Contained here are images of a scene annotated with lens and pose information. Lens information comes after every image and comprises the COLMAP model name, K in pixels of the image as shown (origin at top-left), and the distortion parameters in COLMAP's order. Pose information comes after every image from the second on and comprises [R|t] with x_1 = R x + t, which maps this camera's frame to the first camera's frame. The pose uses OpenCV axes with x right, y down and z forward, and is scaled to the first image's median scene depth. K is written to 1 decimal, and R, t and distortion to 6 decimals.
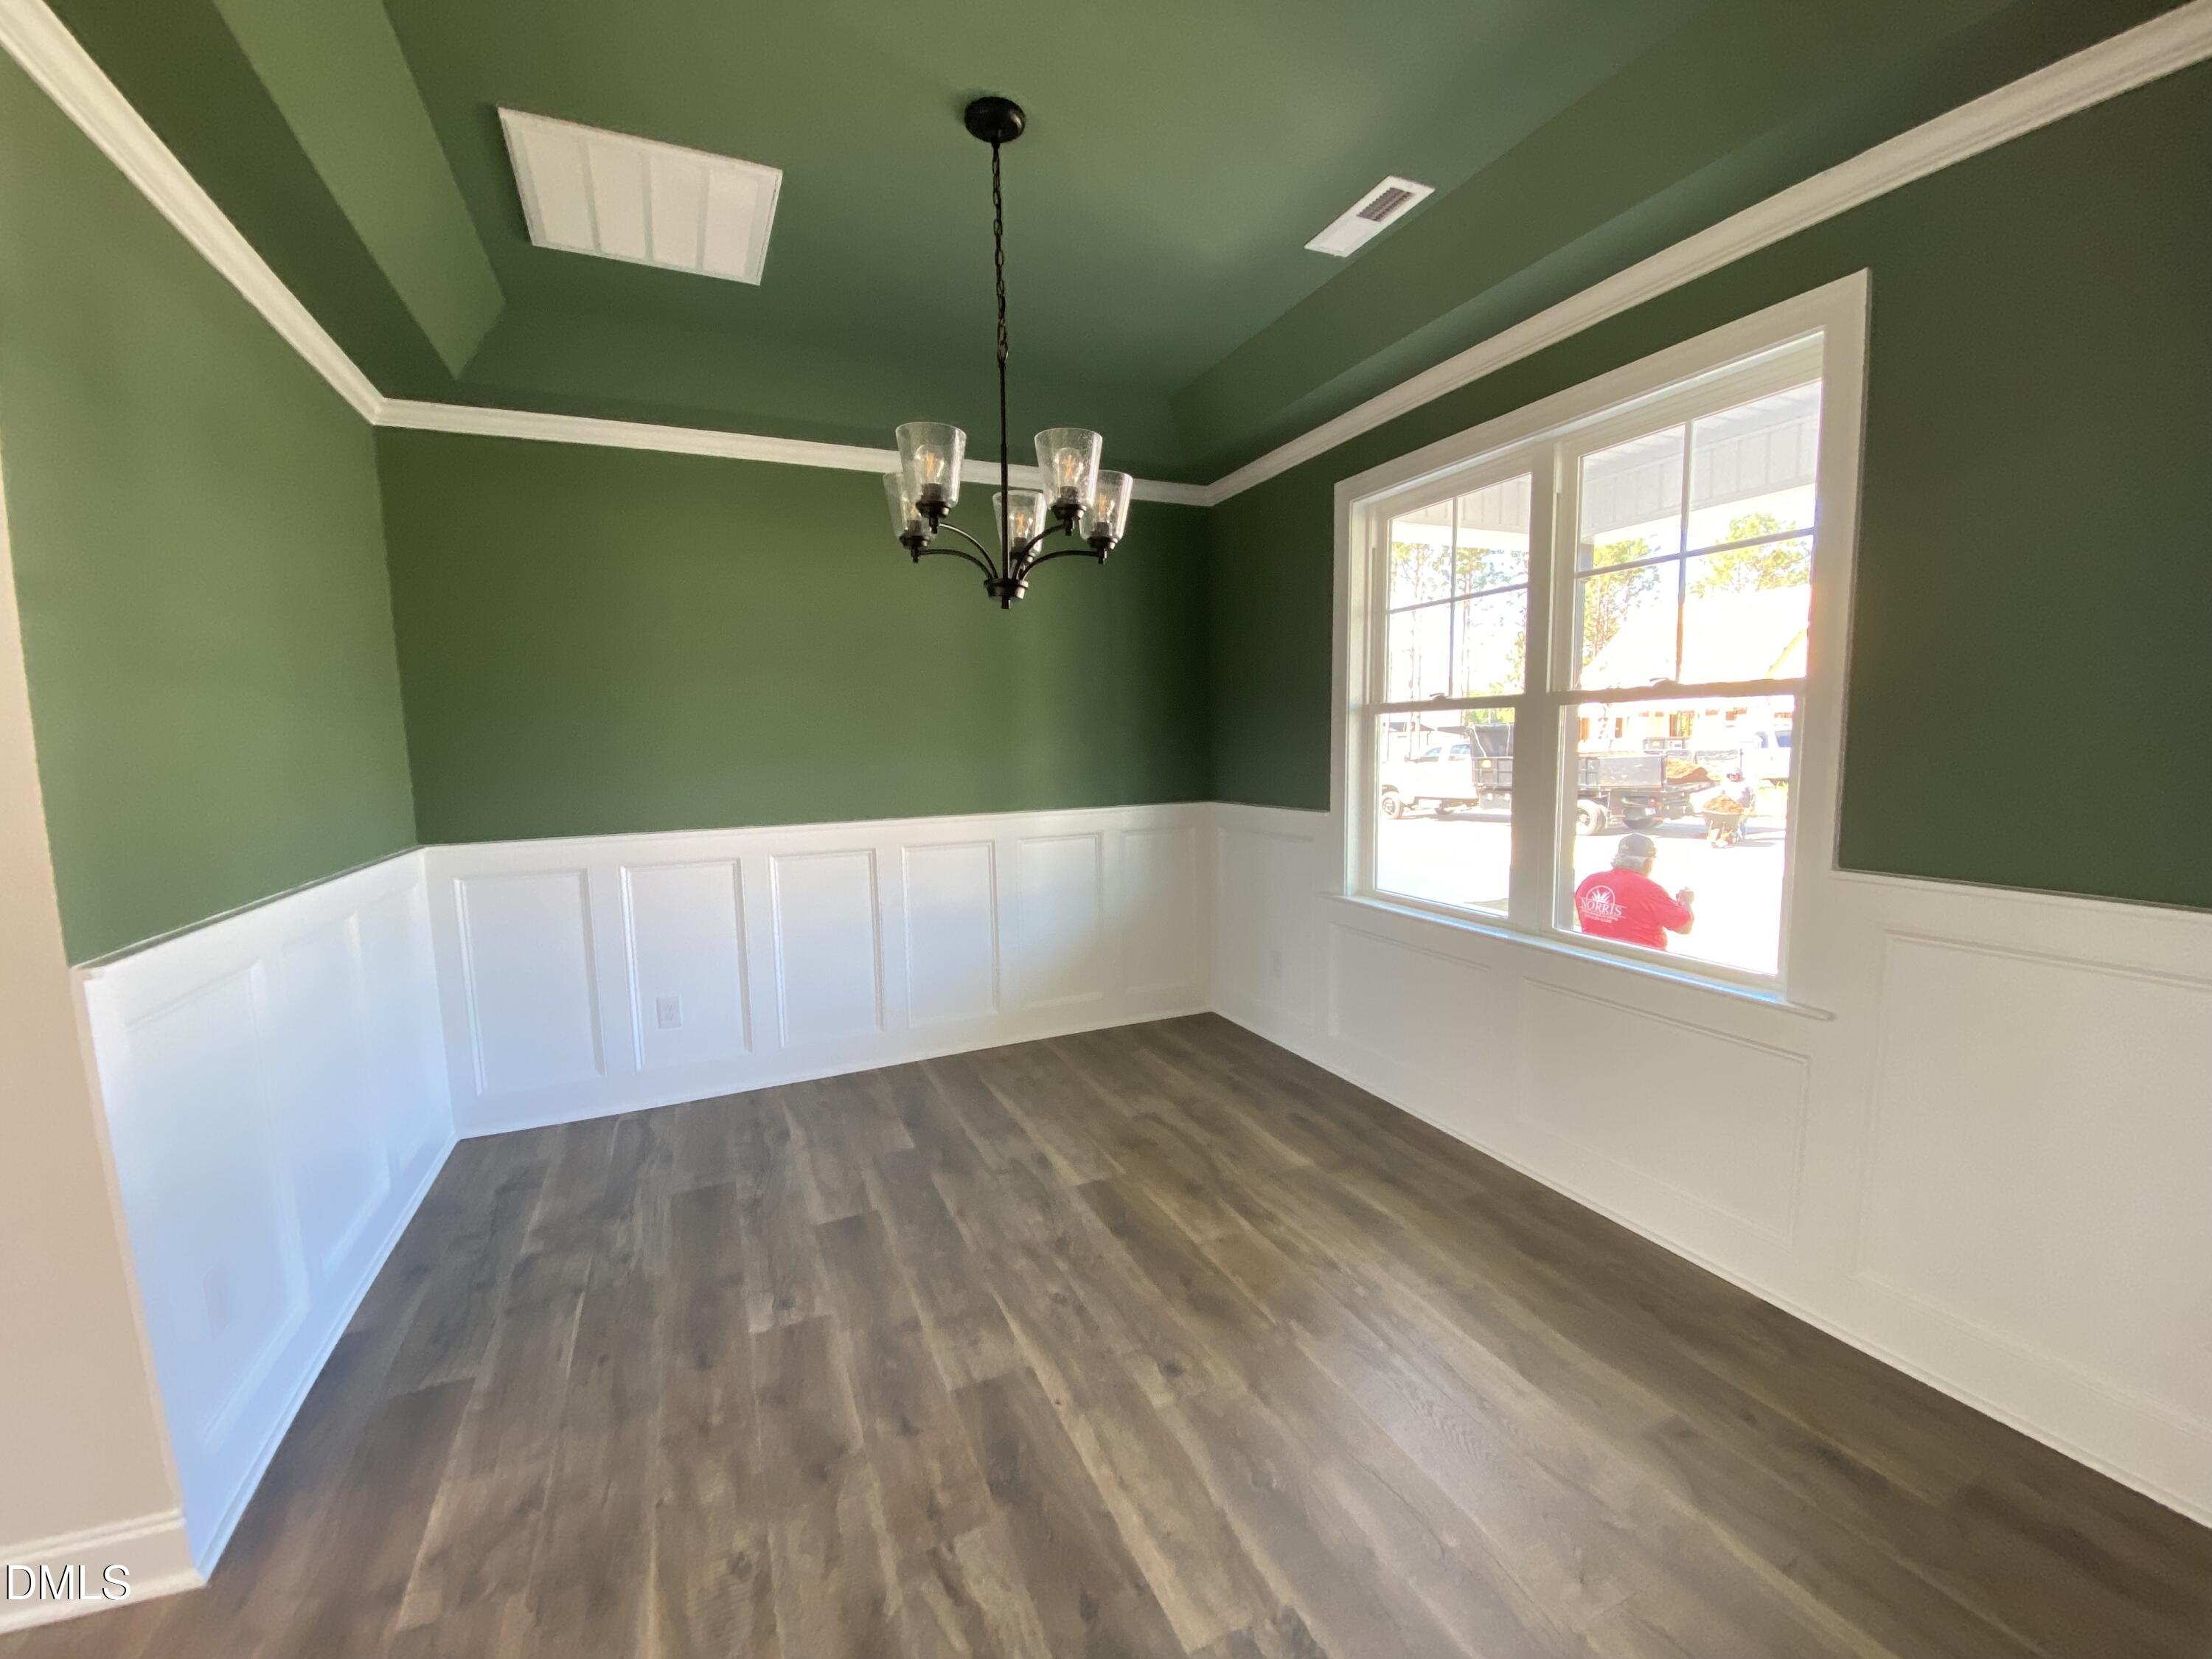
lens RADIAL K [[898.6, 0, 1108.7], [0, 898.6, 842.3], [0, 0, 1]] dist [0.029684, -0.028590]
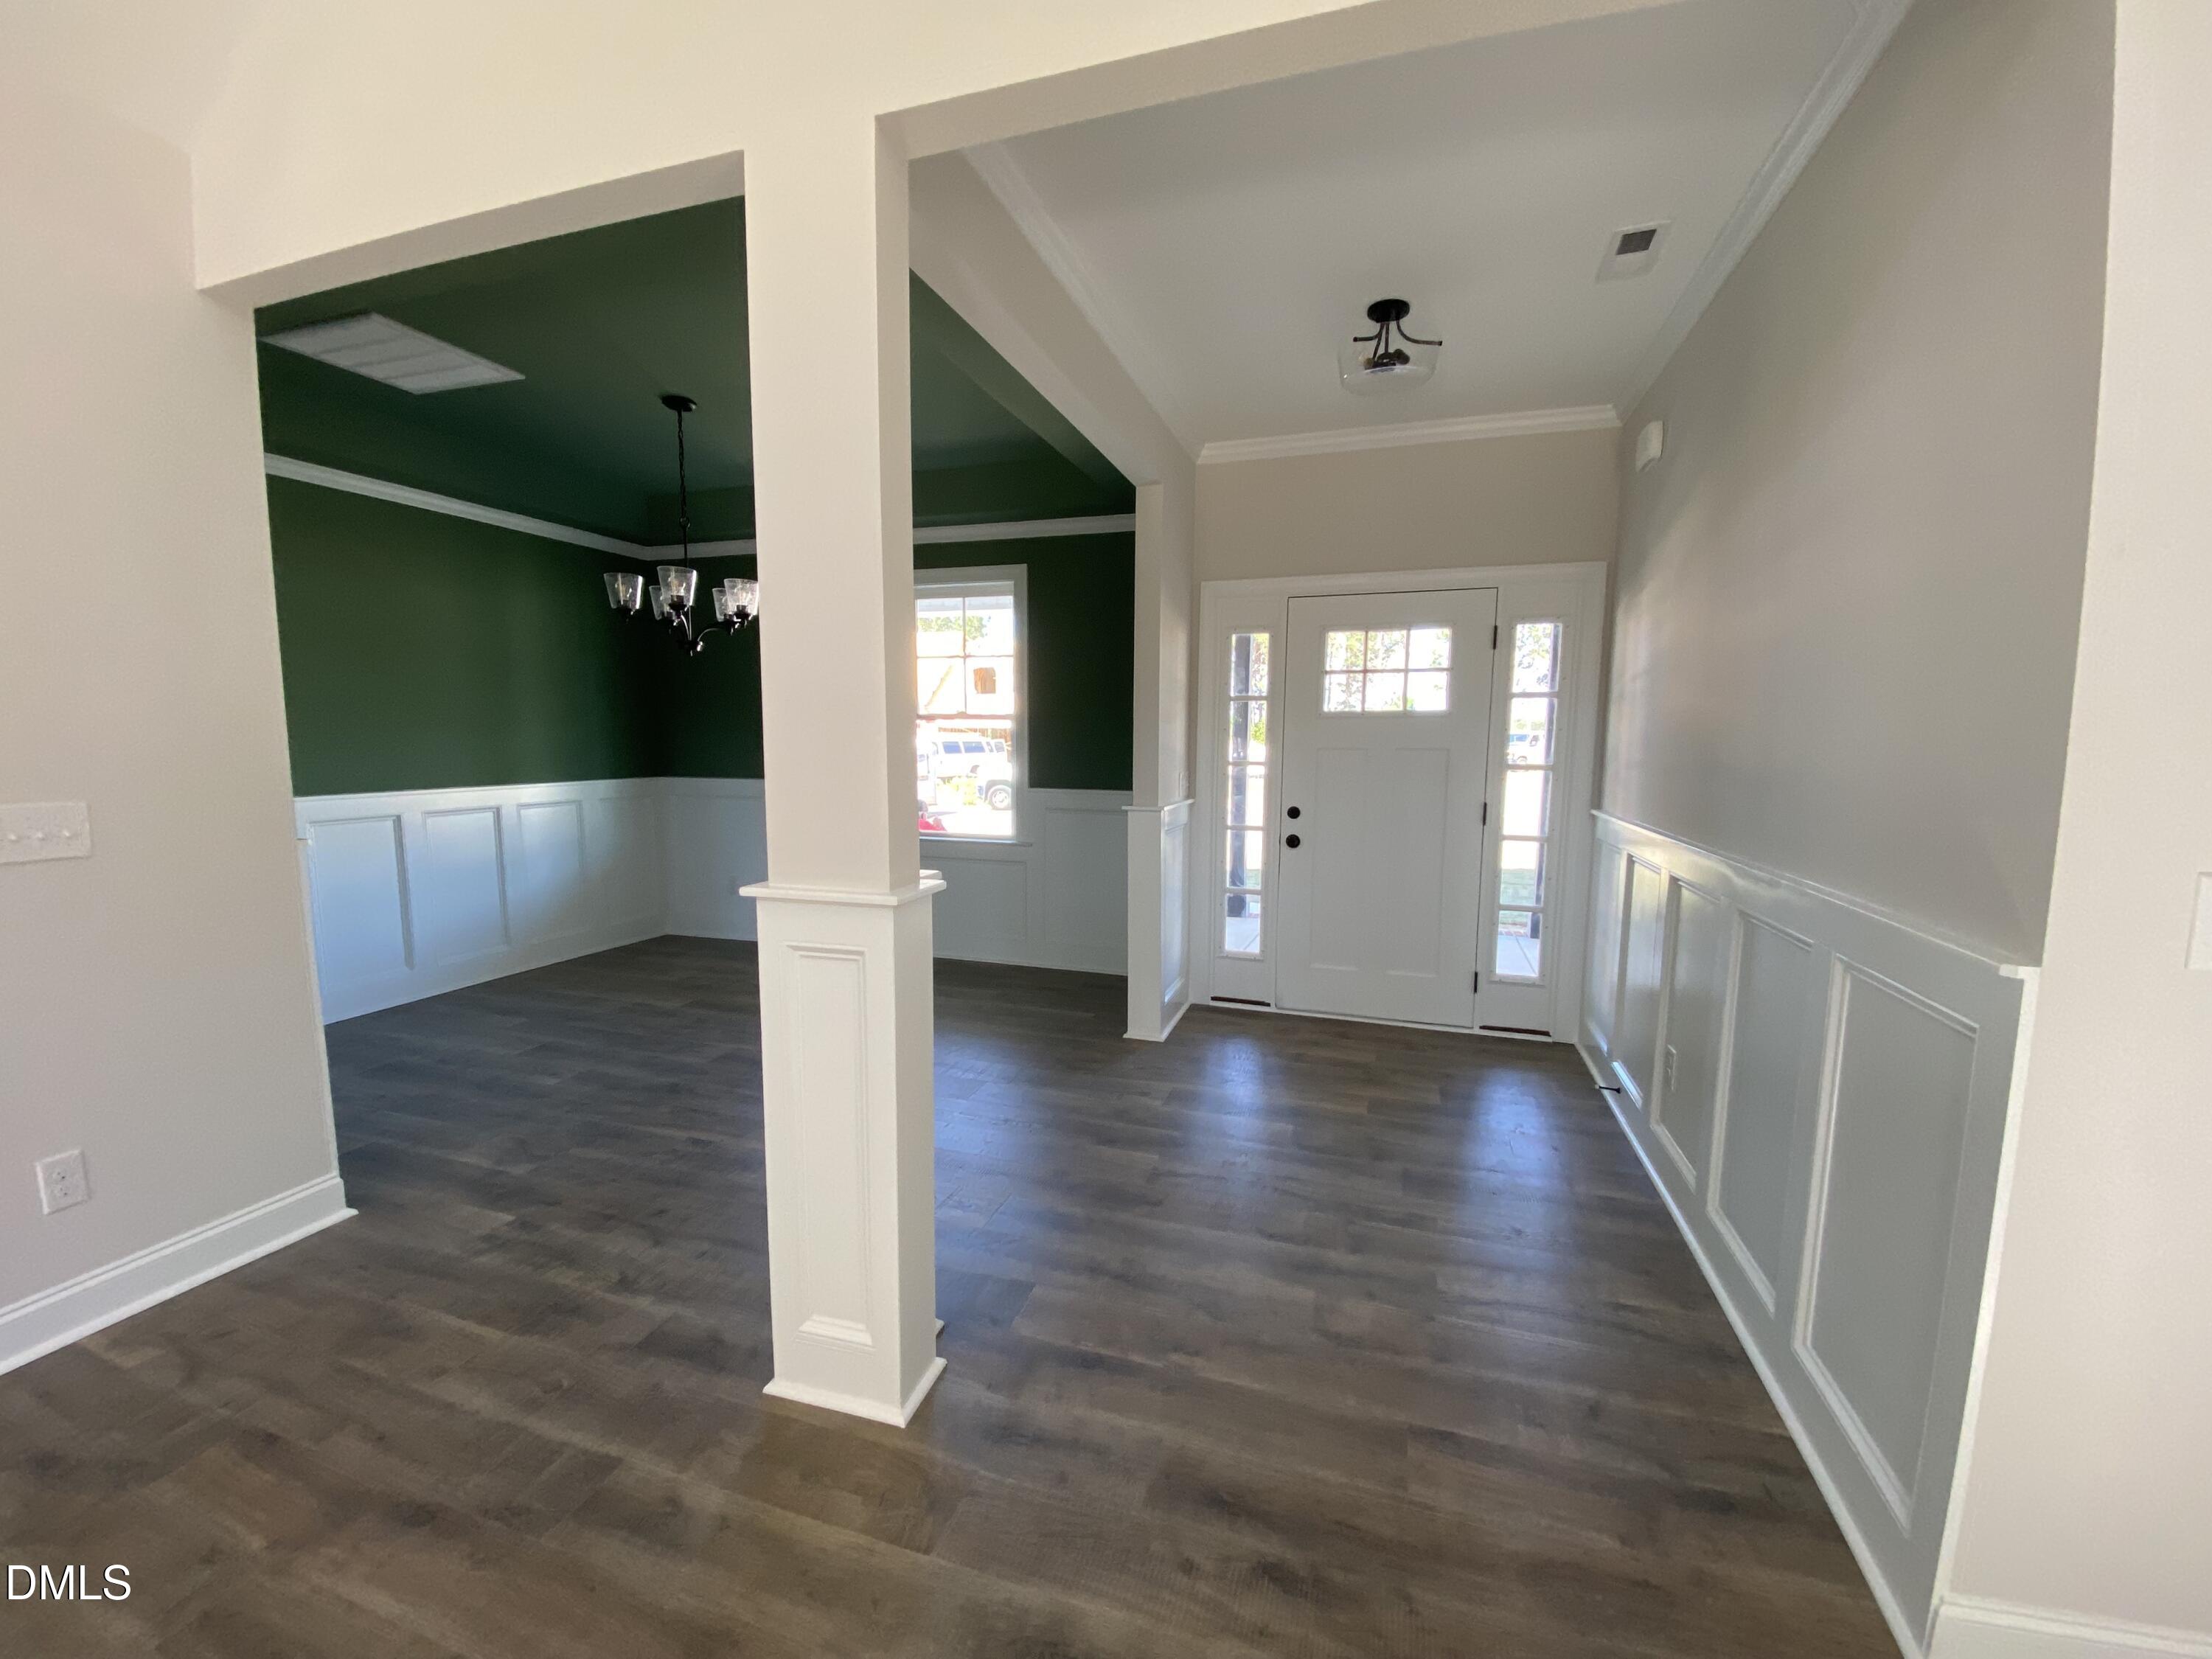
lens RADIAL K [[898.6, 0, 1108.7], [0, 898.6, 842.3], [0, 0, 1]] dist [0.029684, -0.028590]
pose [[0.675537, -0.058646, 0.734990, -0.671704], [0.064446, 0.997713, 0.020376, 0.104173], [-0.734504, 0.033602, 0.677772, -0.649146]]
